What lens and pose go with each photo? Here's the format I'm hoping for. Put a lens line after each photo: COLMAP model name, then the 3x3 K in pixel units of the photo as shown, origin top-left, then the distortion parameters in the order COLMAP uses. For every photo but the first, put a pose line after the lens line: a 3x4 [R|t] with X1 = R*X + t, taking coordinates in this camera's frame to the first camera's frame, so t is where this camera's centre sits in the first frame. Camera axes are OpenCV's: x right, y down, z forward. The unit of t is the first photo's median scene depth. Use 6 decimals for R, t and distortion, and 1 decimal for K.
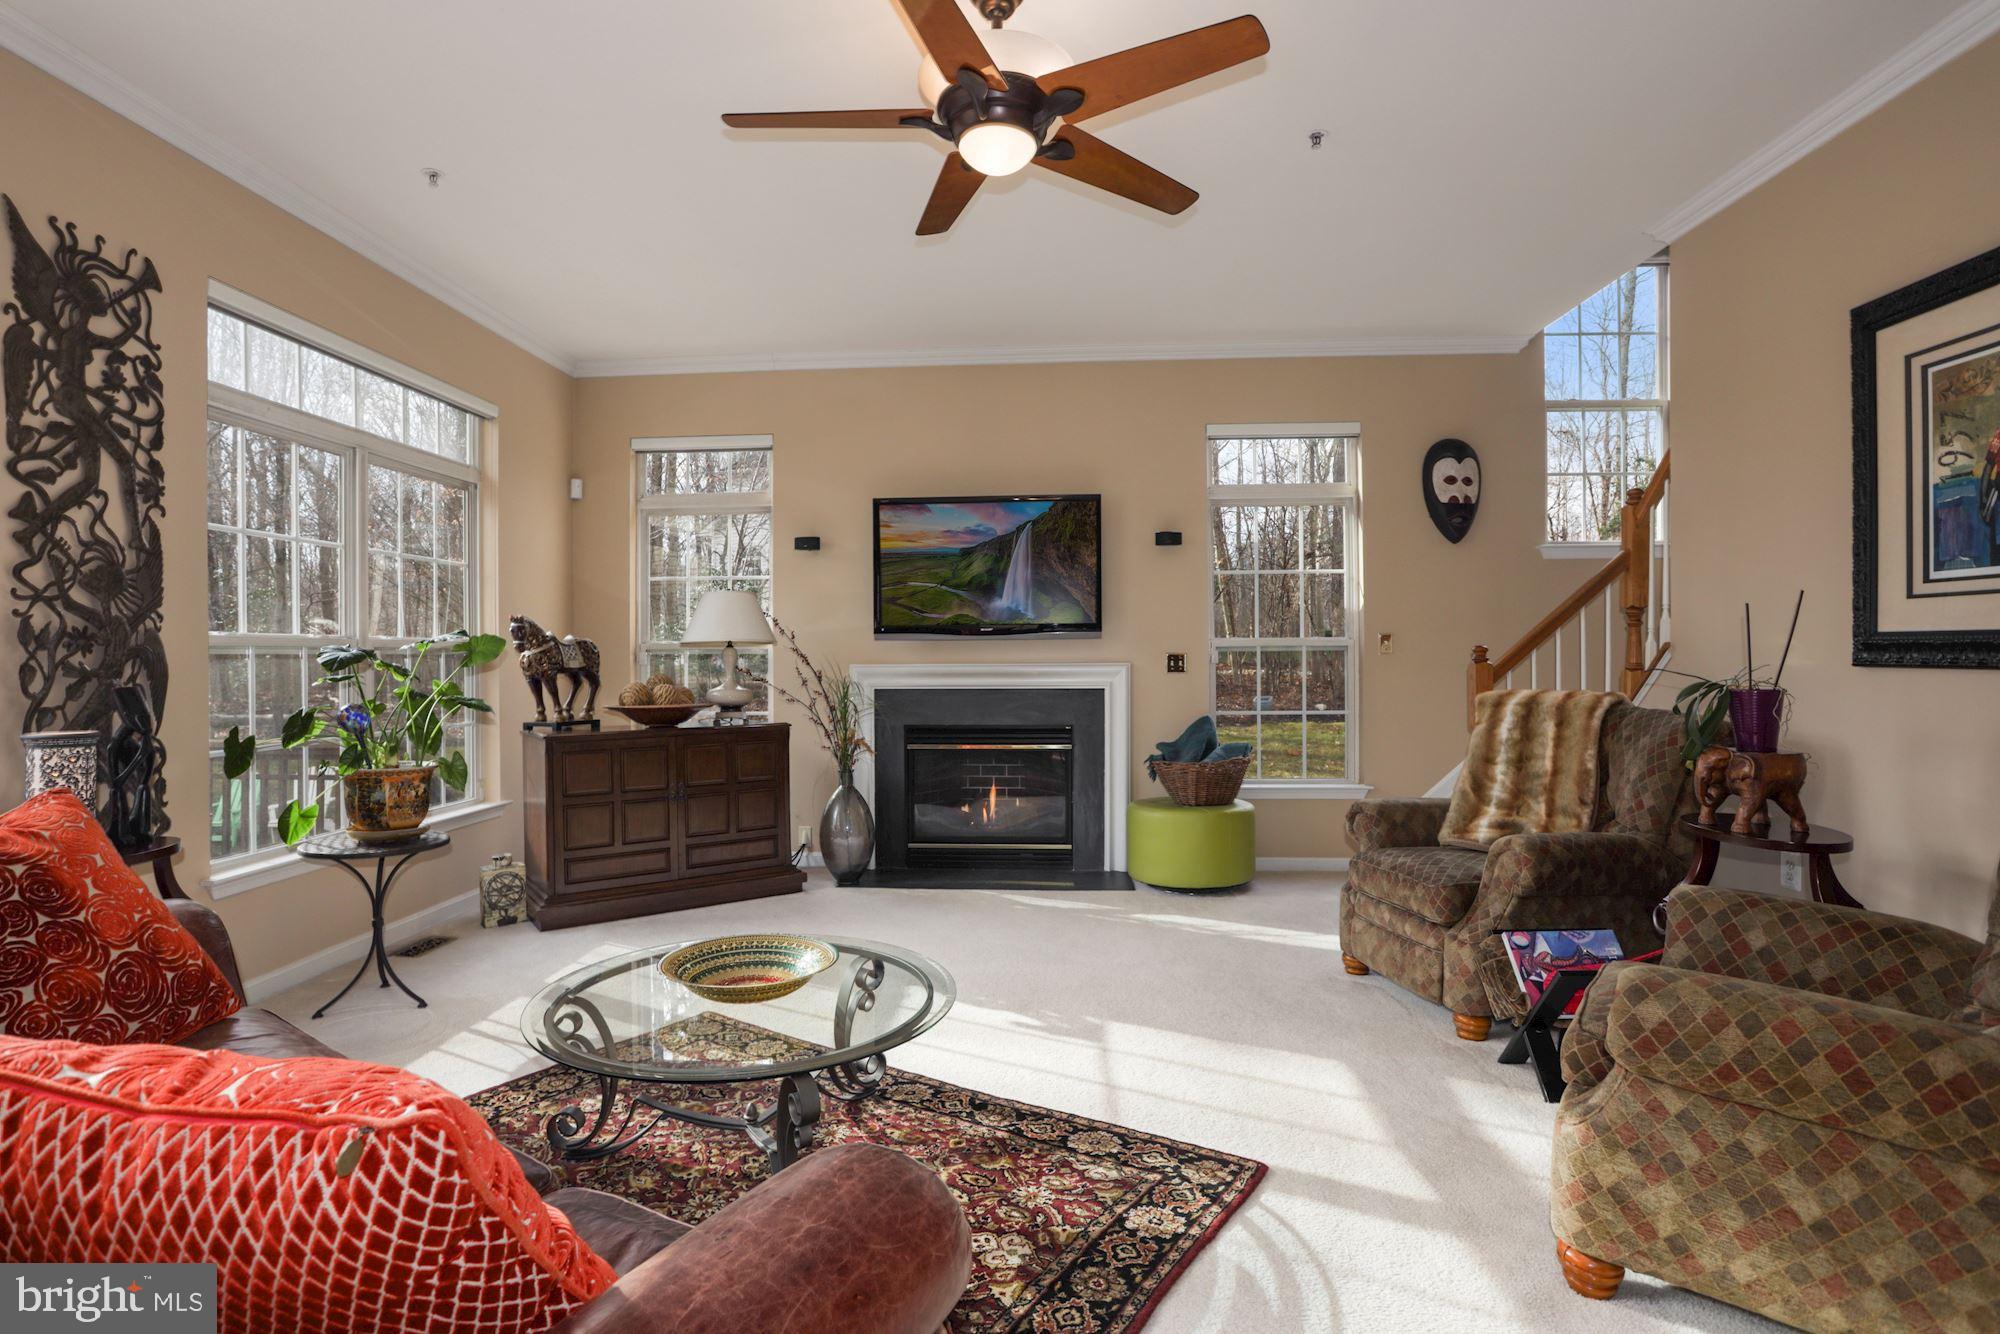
lens RADIAL K [[997.6, 0, 991.2], [0, 997.6, 663.2], [0, 0, 1]] dist [-0.029611, 0.014250]
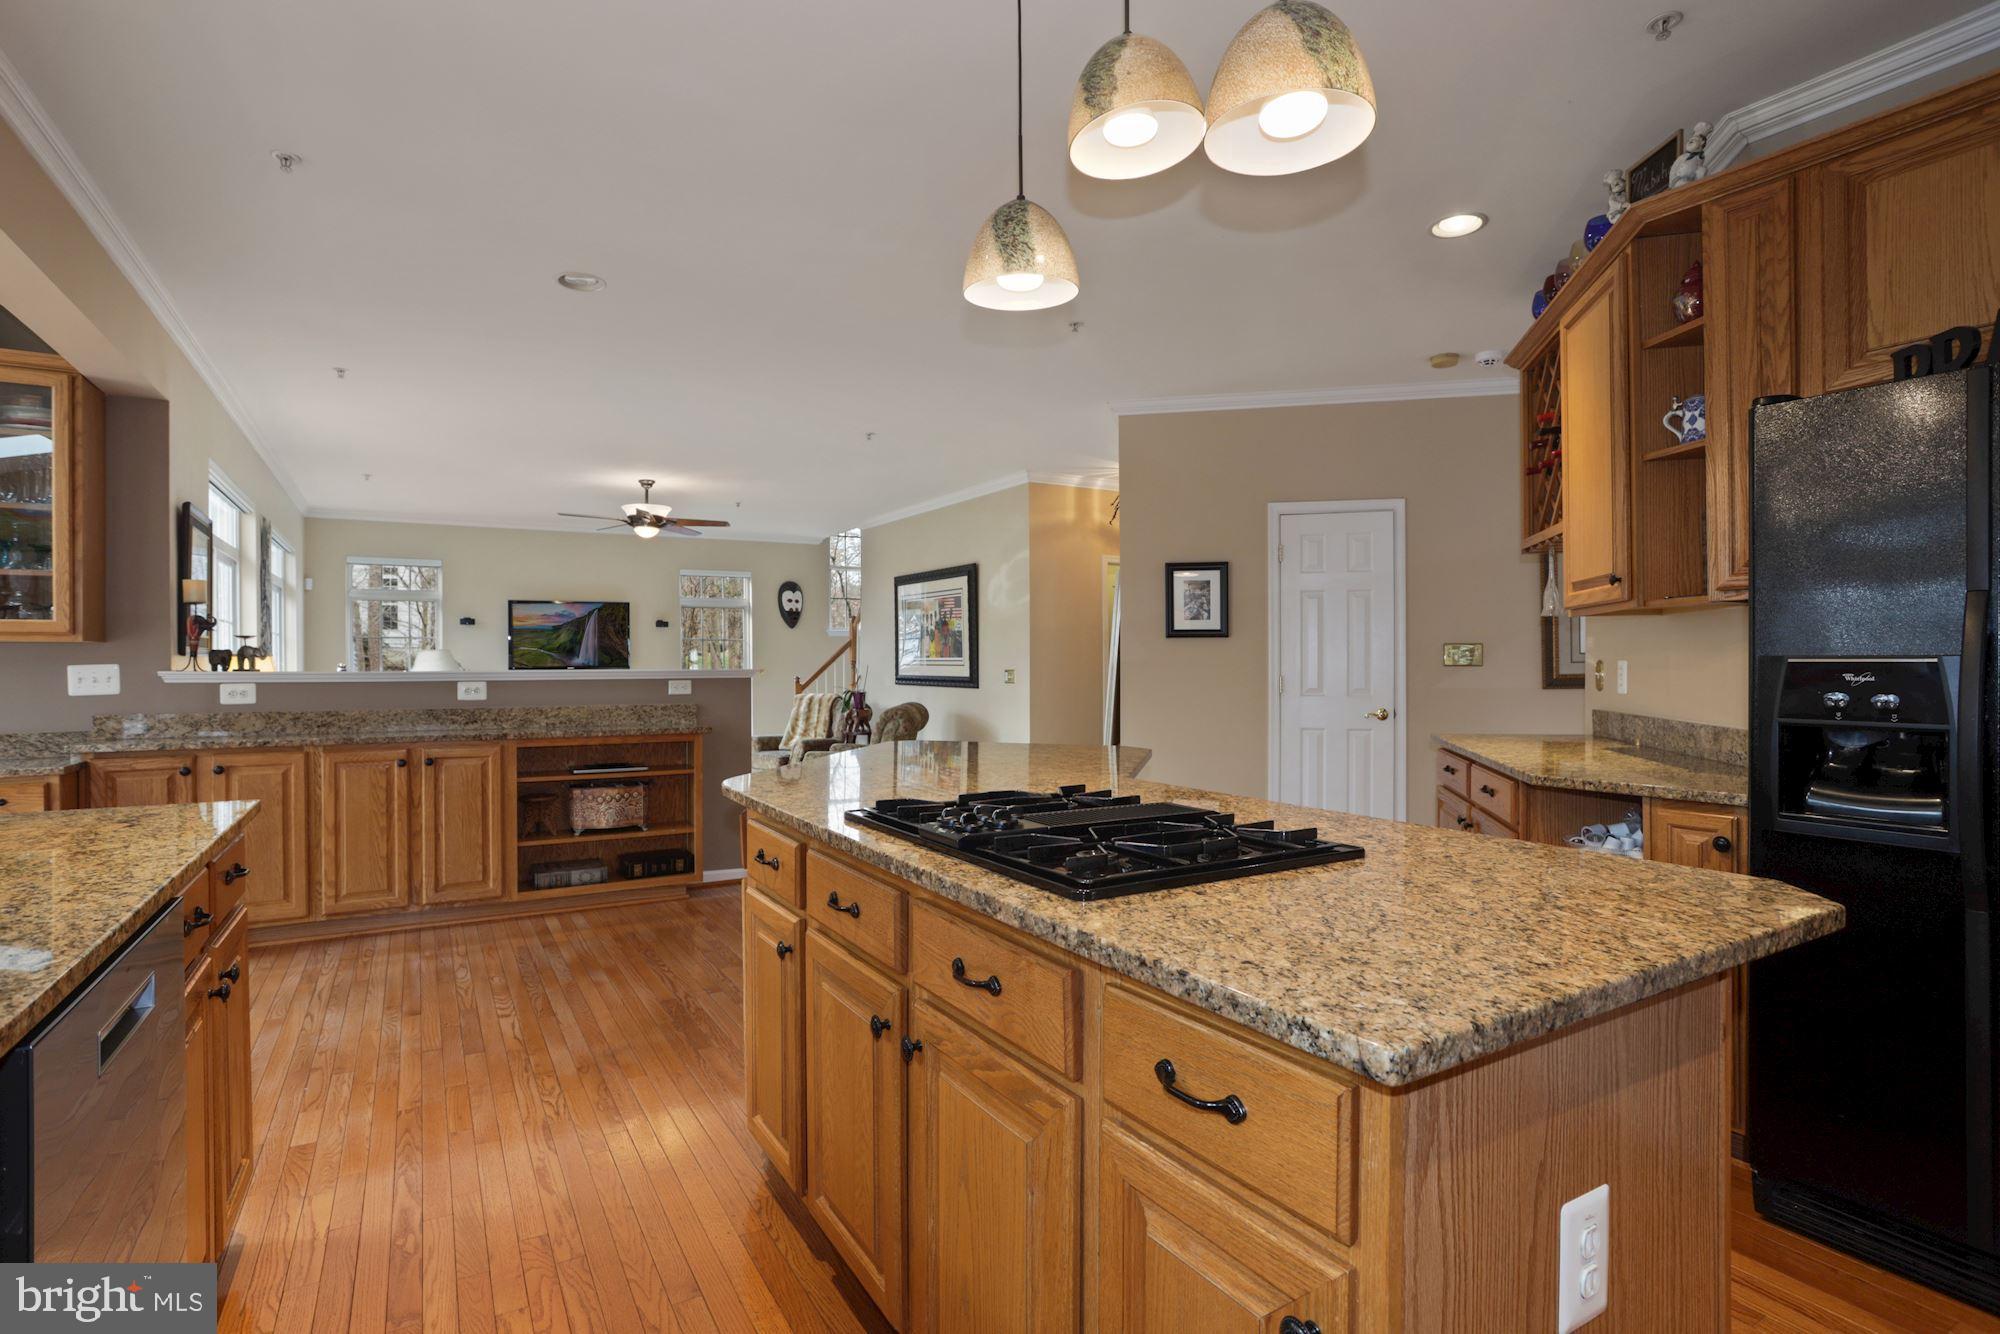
lens RADIAL K [[997.6, 0, 984.1], [0, 997.6, 665.0], [0, 0, 1]] dist [-0.029611, 0.014250]
pose [[0.829650, -0.000279, 0.558283, -0.894990], [0.004229, 0.999974, -0.005785, -0.049975], [-0.558267, 0.007160, 0.829630, -2.320583]]
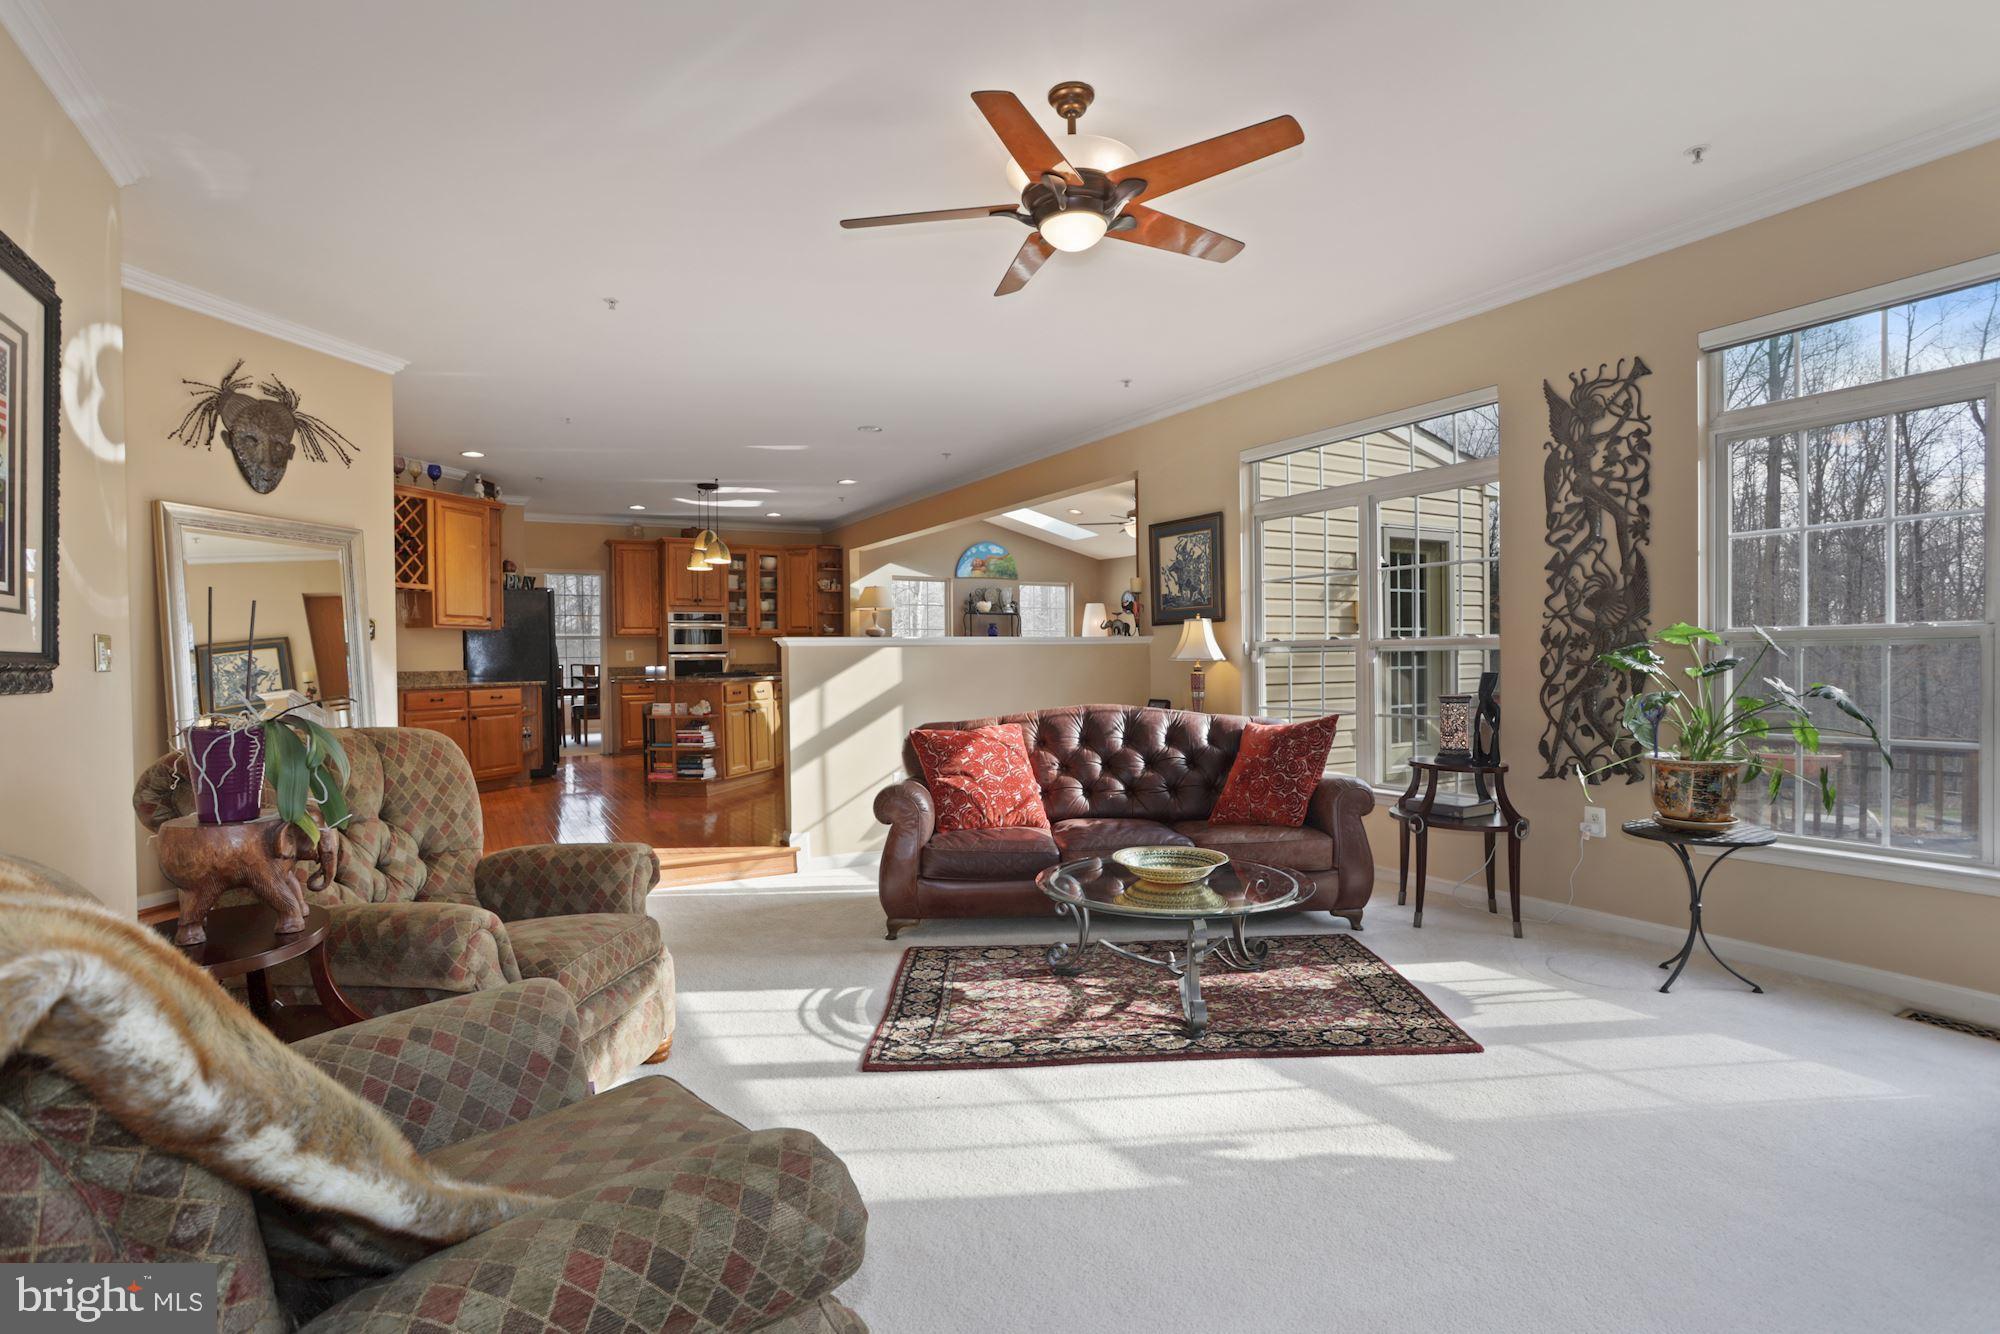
lens RADIAL K [[997.6, 0, 983.5], [0, 997.6, 663.5], [0, 0, 1]] dist [-0.029611, 0.014250]
pose [[-0.841760, 0.015135, -0.539640, 0.680405], [0.011208, 0.999881, 0.010561, -0.015202], [0.539736, 0.002841, -0.841830, 1.771338]]
